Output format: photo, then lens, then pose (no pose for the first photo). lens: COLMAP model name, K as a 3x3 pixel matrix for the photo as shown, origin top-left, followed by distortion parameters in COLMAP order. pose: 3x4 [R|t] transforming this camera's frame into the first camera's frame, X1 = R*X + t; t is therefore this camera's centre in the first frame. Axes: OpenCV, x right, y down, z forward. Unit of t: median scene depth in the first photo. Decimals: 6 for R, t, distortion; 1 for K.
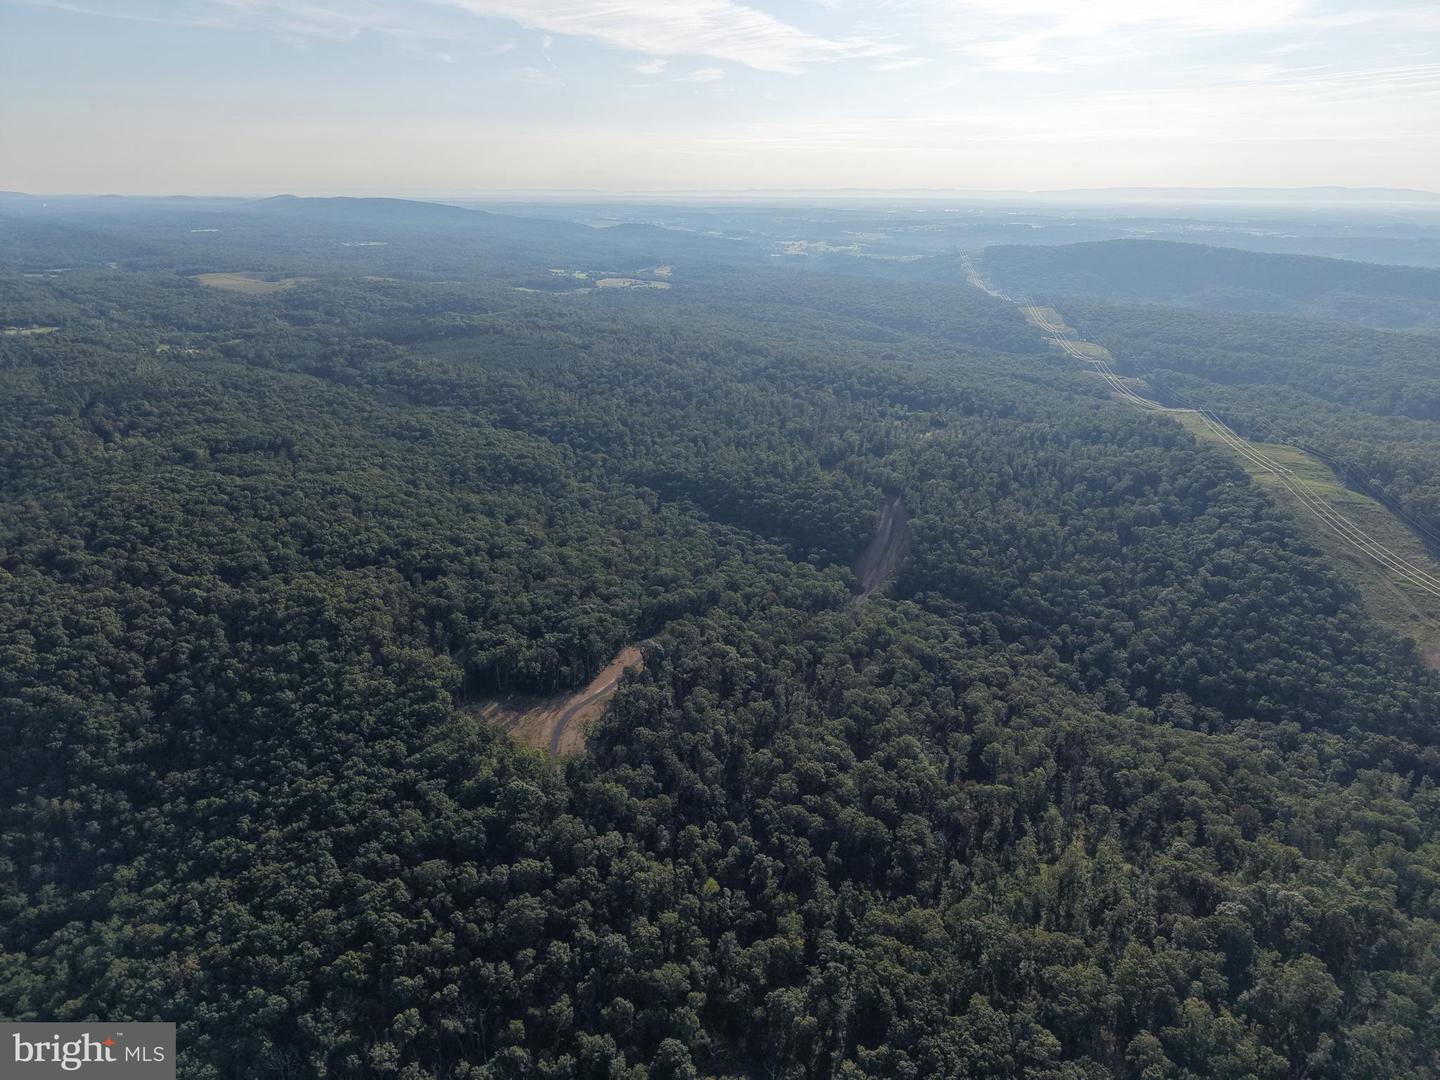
lens RADIAL K [[968.4, 0, 720.5], [0, 968.4, 531.4], [0, 0, 1]] dist [0.029925, -0.033763]
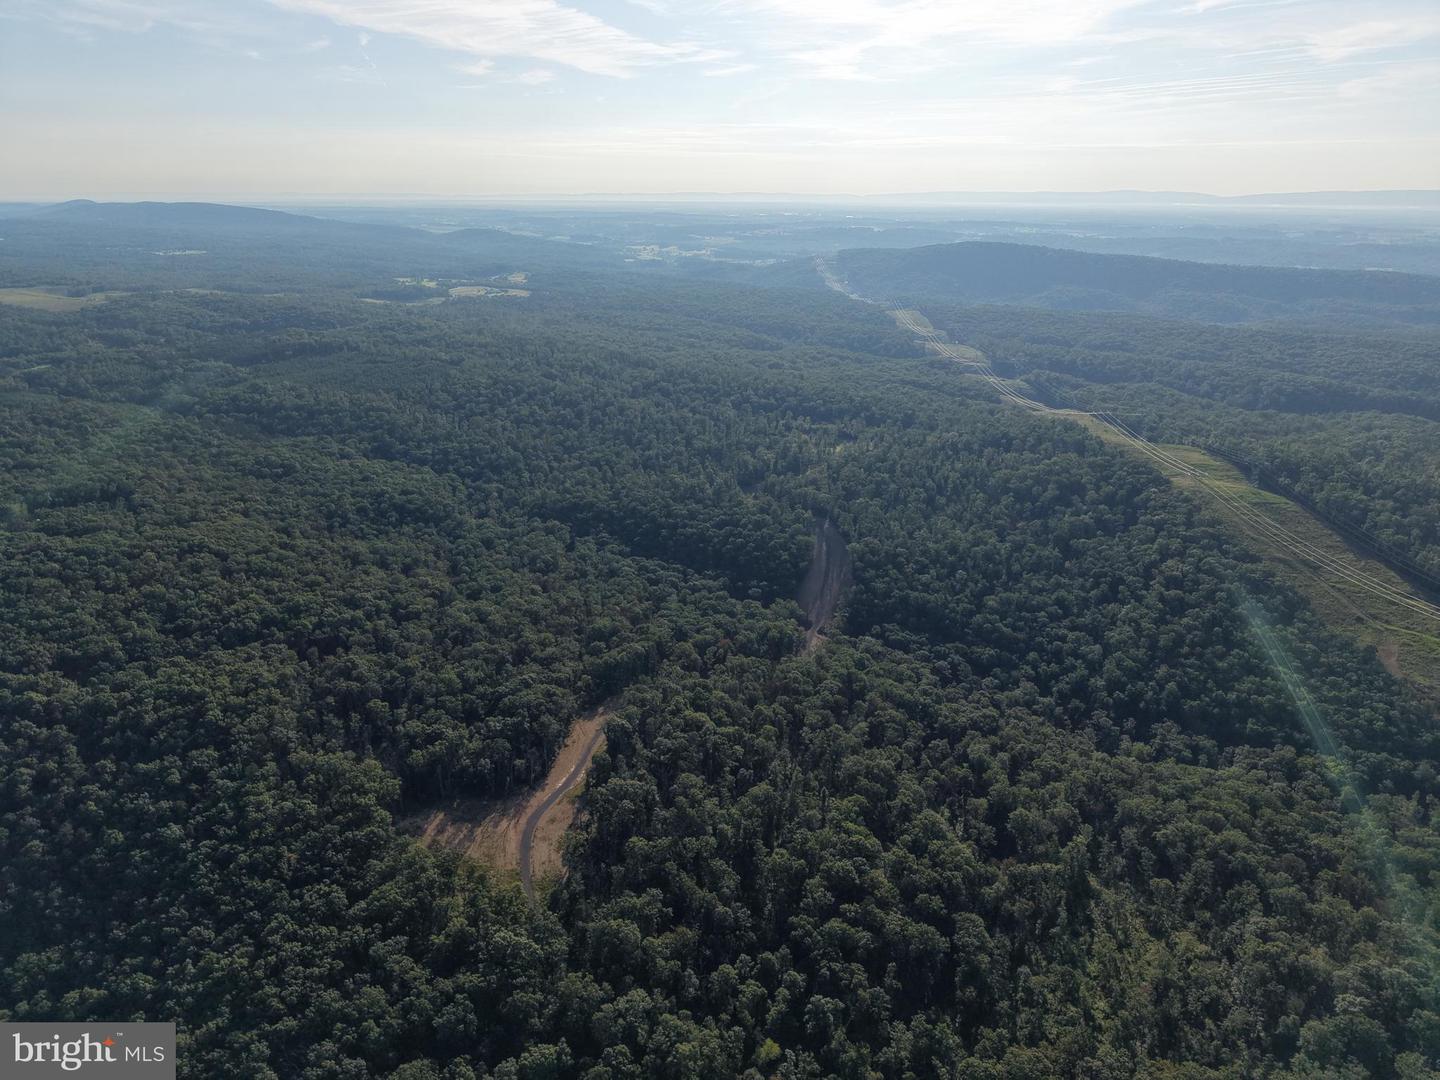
lens RADIAL K [[963.8, 0, 720.0], [0, 963.8, 540.0], [0, 0, 1]] dist [0.007711, -0.002659]
pose [[0.987144, -0.054811, 0.150141, -0.075751], [0.053782, 0.998493, 0.010908, -0.036970], [-0.150513, -0.002693, 0.988604, 0.105312]]
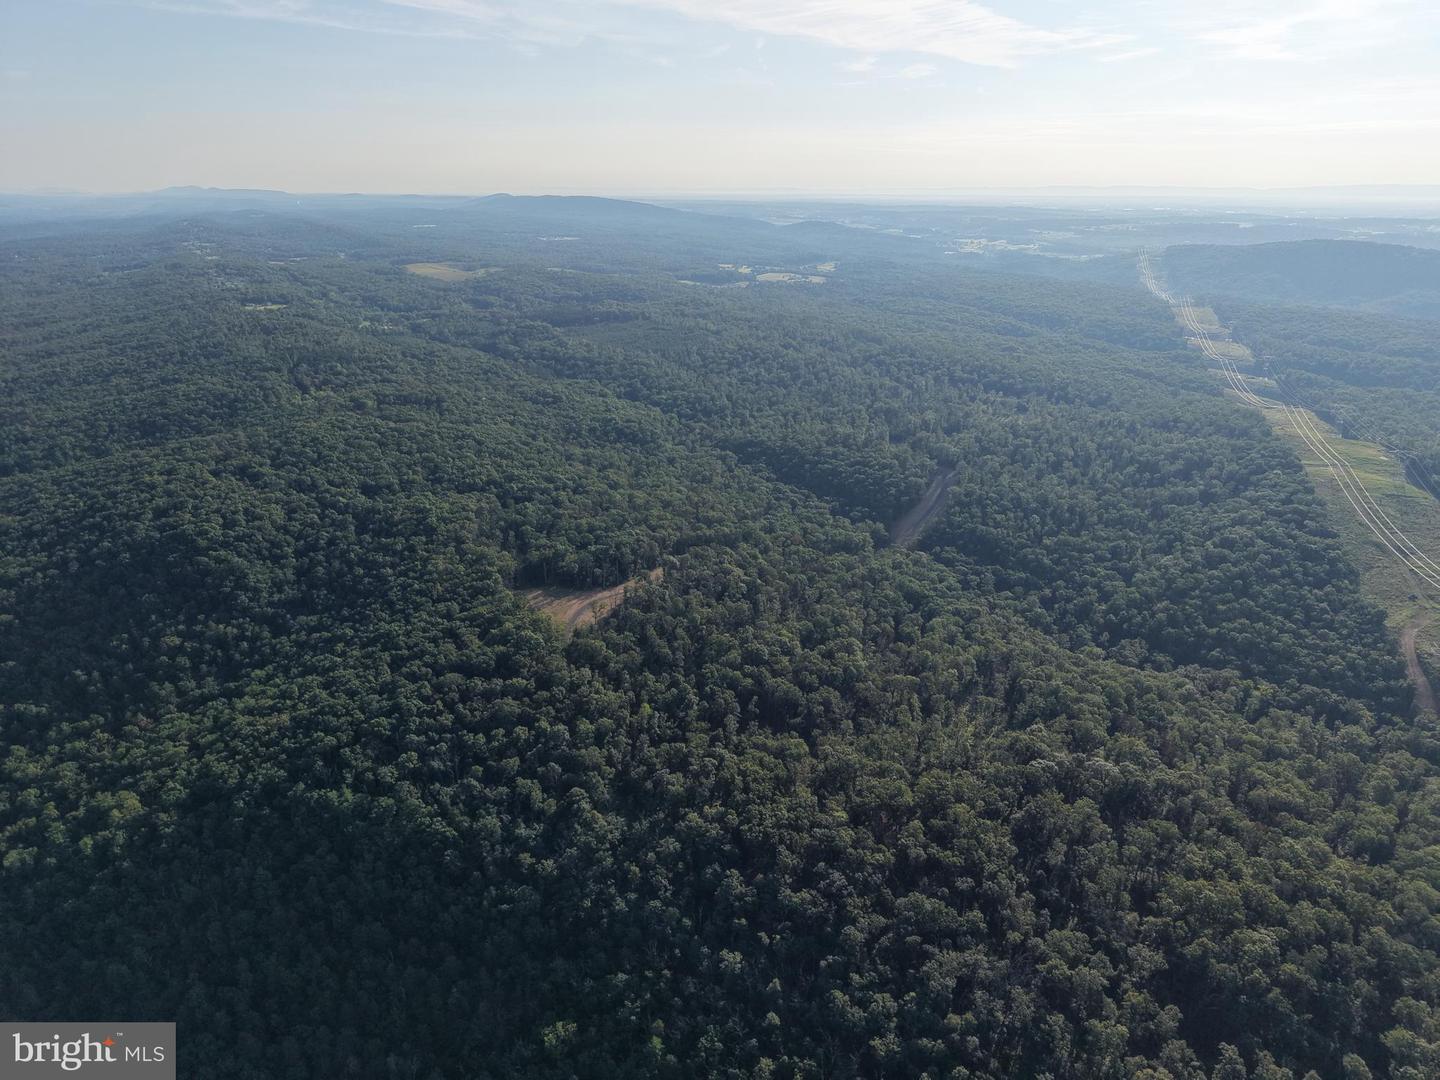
lens RADIAL K [[980.7, 0, 718.1], [0, 980.7, 513.5], [0, 0, 1]] dist [0.060405, -0.094146]
pose [[0.980091, 0.060932, -0.188967, 0.166265], [-0.064569, 0.997827, -0.013145, 0.054832], [0.187755, 0.025085, 0.981895, -0.158188]]
